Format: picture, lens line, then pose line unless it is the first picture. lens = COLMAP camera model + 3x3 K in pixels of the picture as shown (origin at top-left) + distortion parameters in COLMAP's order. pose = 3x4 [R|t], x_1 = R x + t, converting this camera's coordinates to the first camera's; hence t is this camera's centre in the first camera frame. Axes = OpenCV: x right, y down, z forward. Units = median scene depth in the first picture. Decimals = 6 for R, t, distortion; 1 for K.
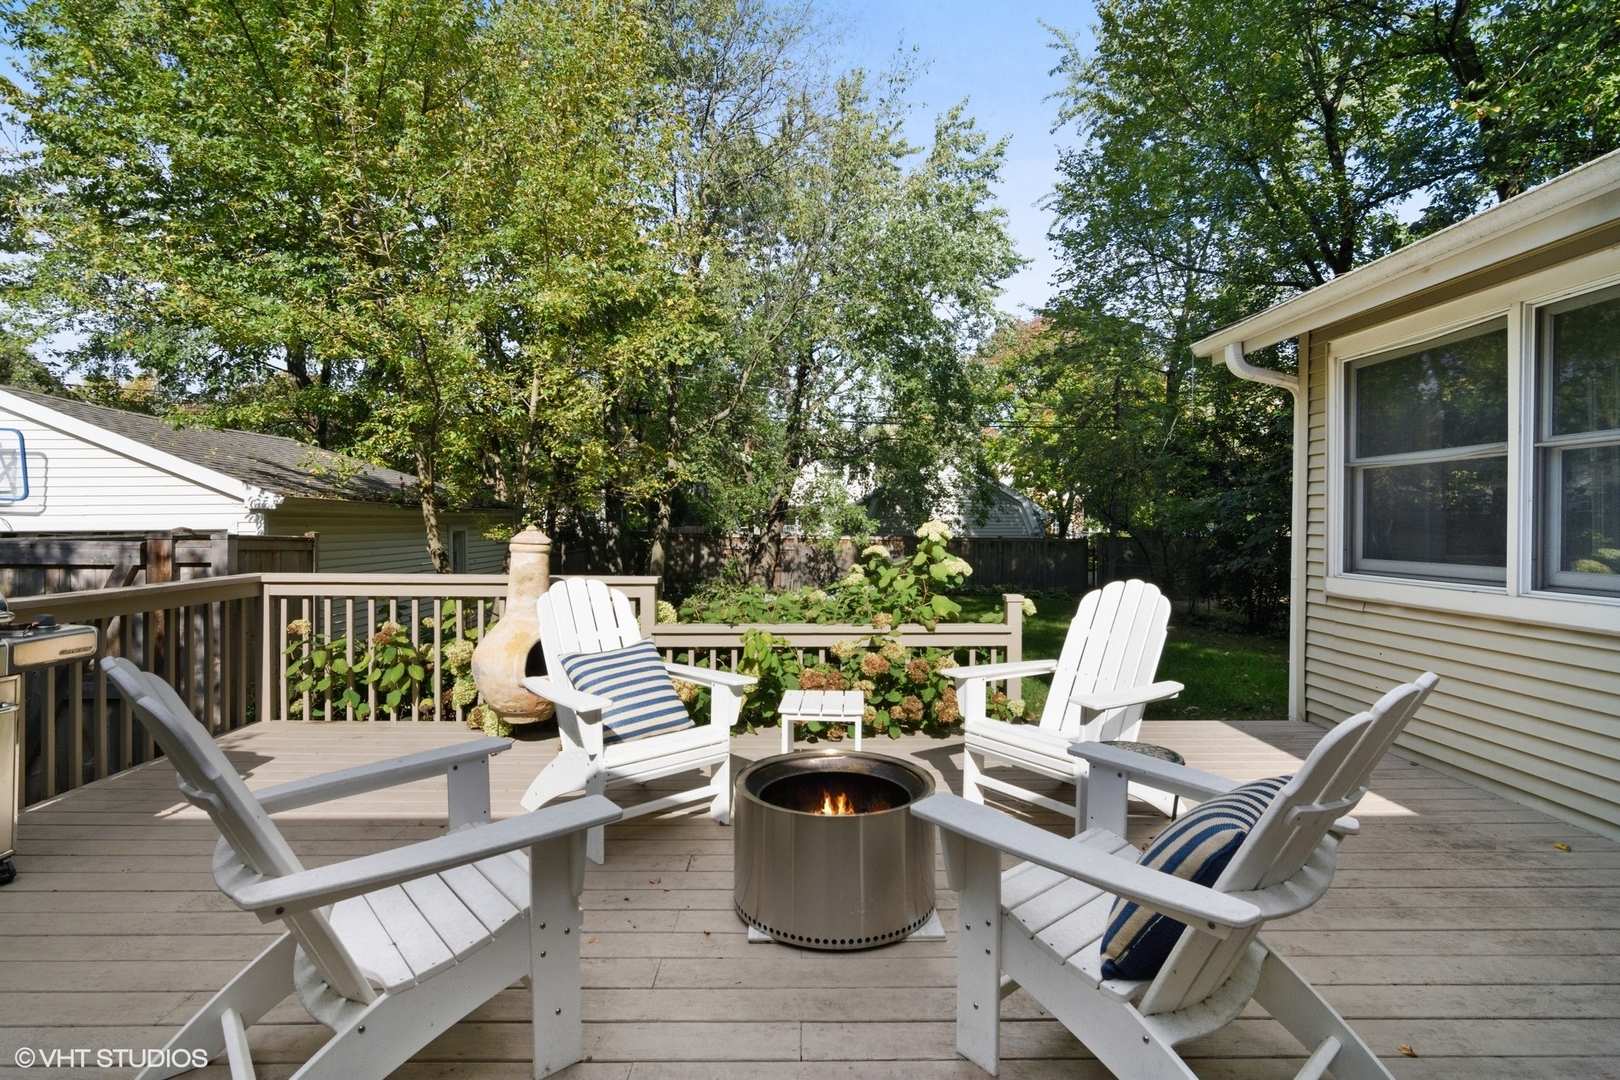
lens RADIAL K [[777.7, 0, 816.5], [0, 777.7, 529.5], [0, 0, 1]] dist [-0.000768, 0.000044]
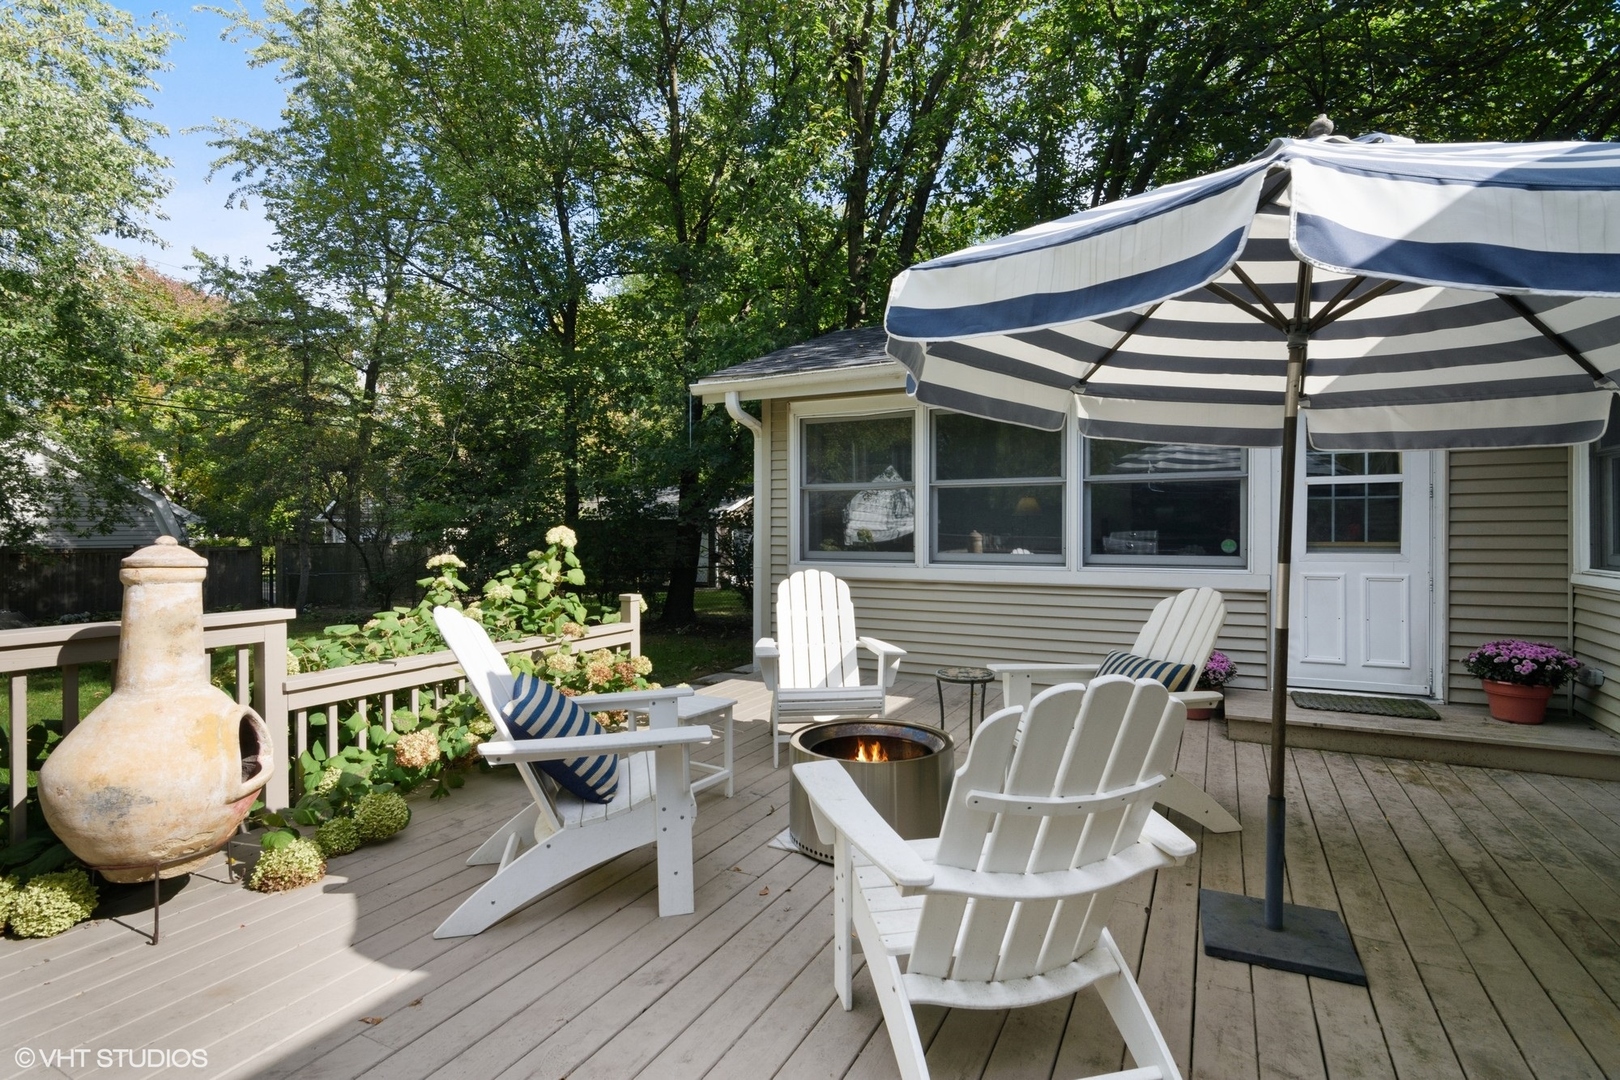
lens RADIAL K [[777.7, 0, 816.5], [0, 777.7, 529.5], [0, 0, 1]] dist [-0.000768, 0.000044]
pose [[0.492188, -0.006448, 0.870465, -0.590884], [0.011823, 0.999930, 0.000722, -0.004837], [-0.870409, 0.009936, 0.492230, 0.247838]]
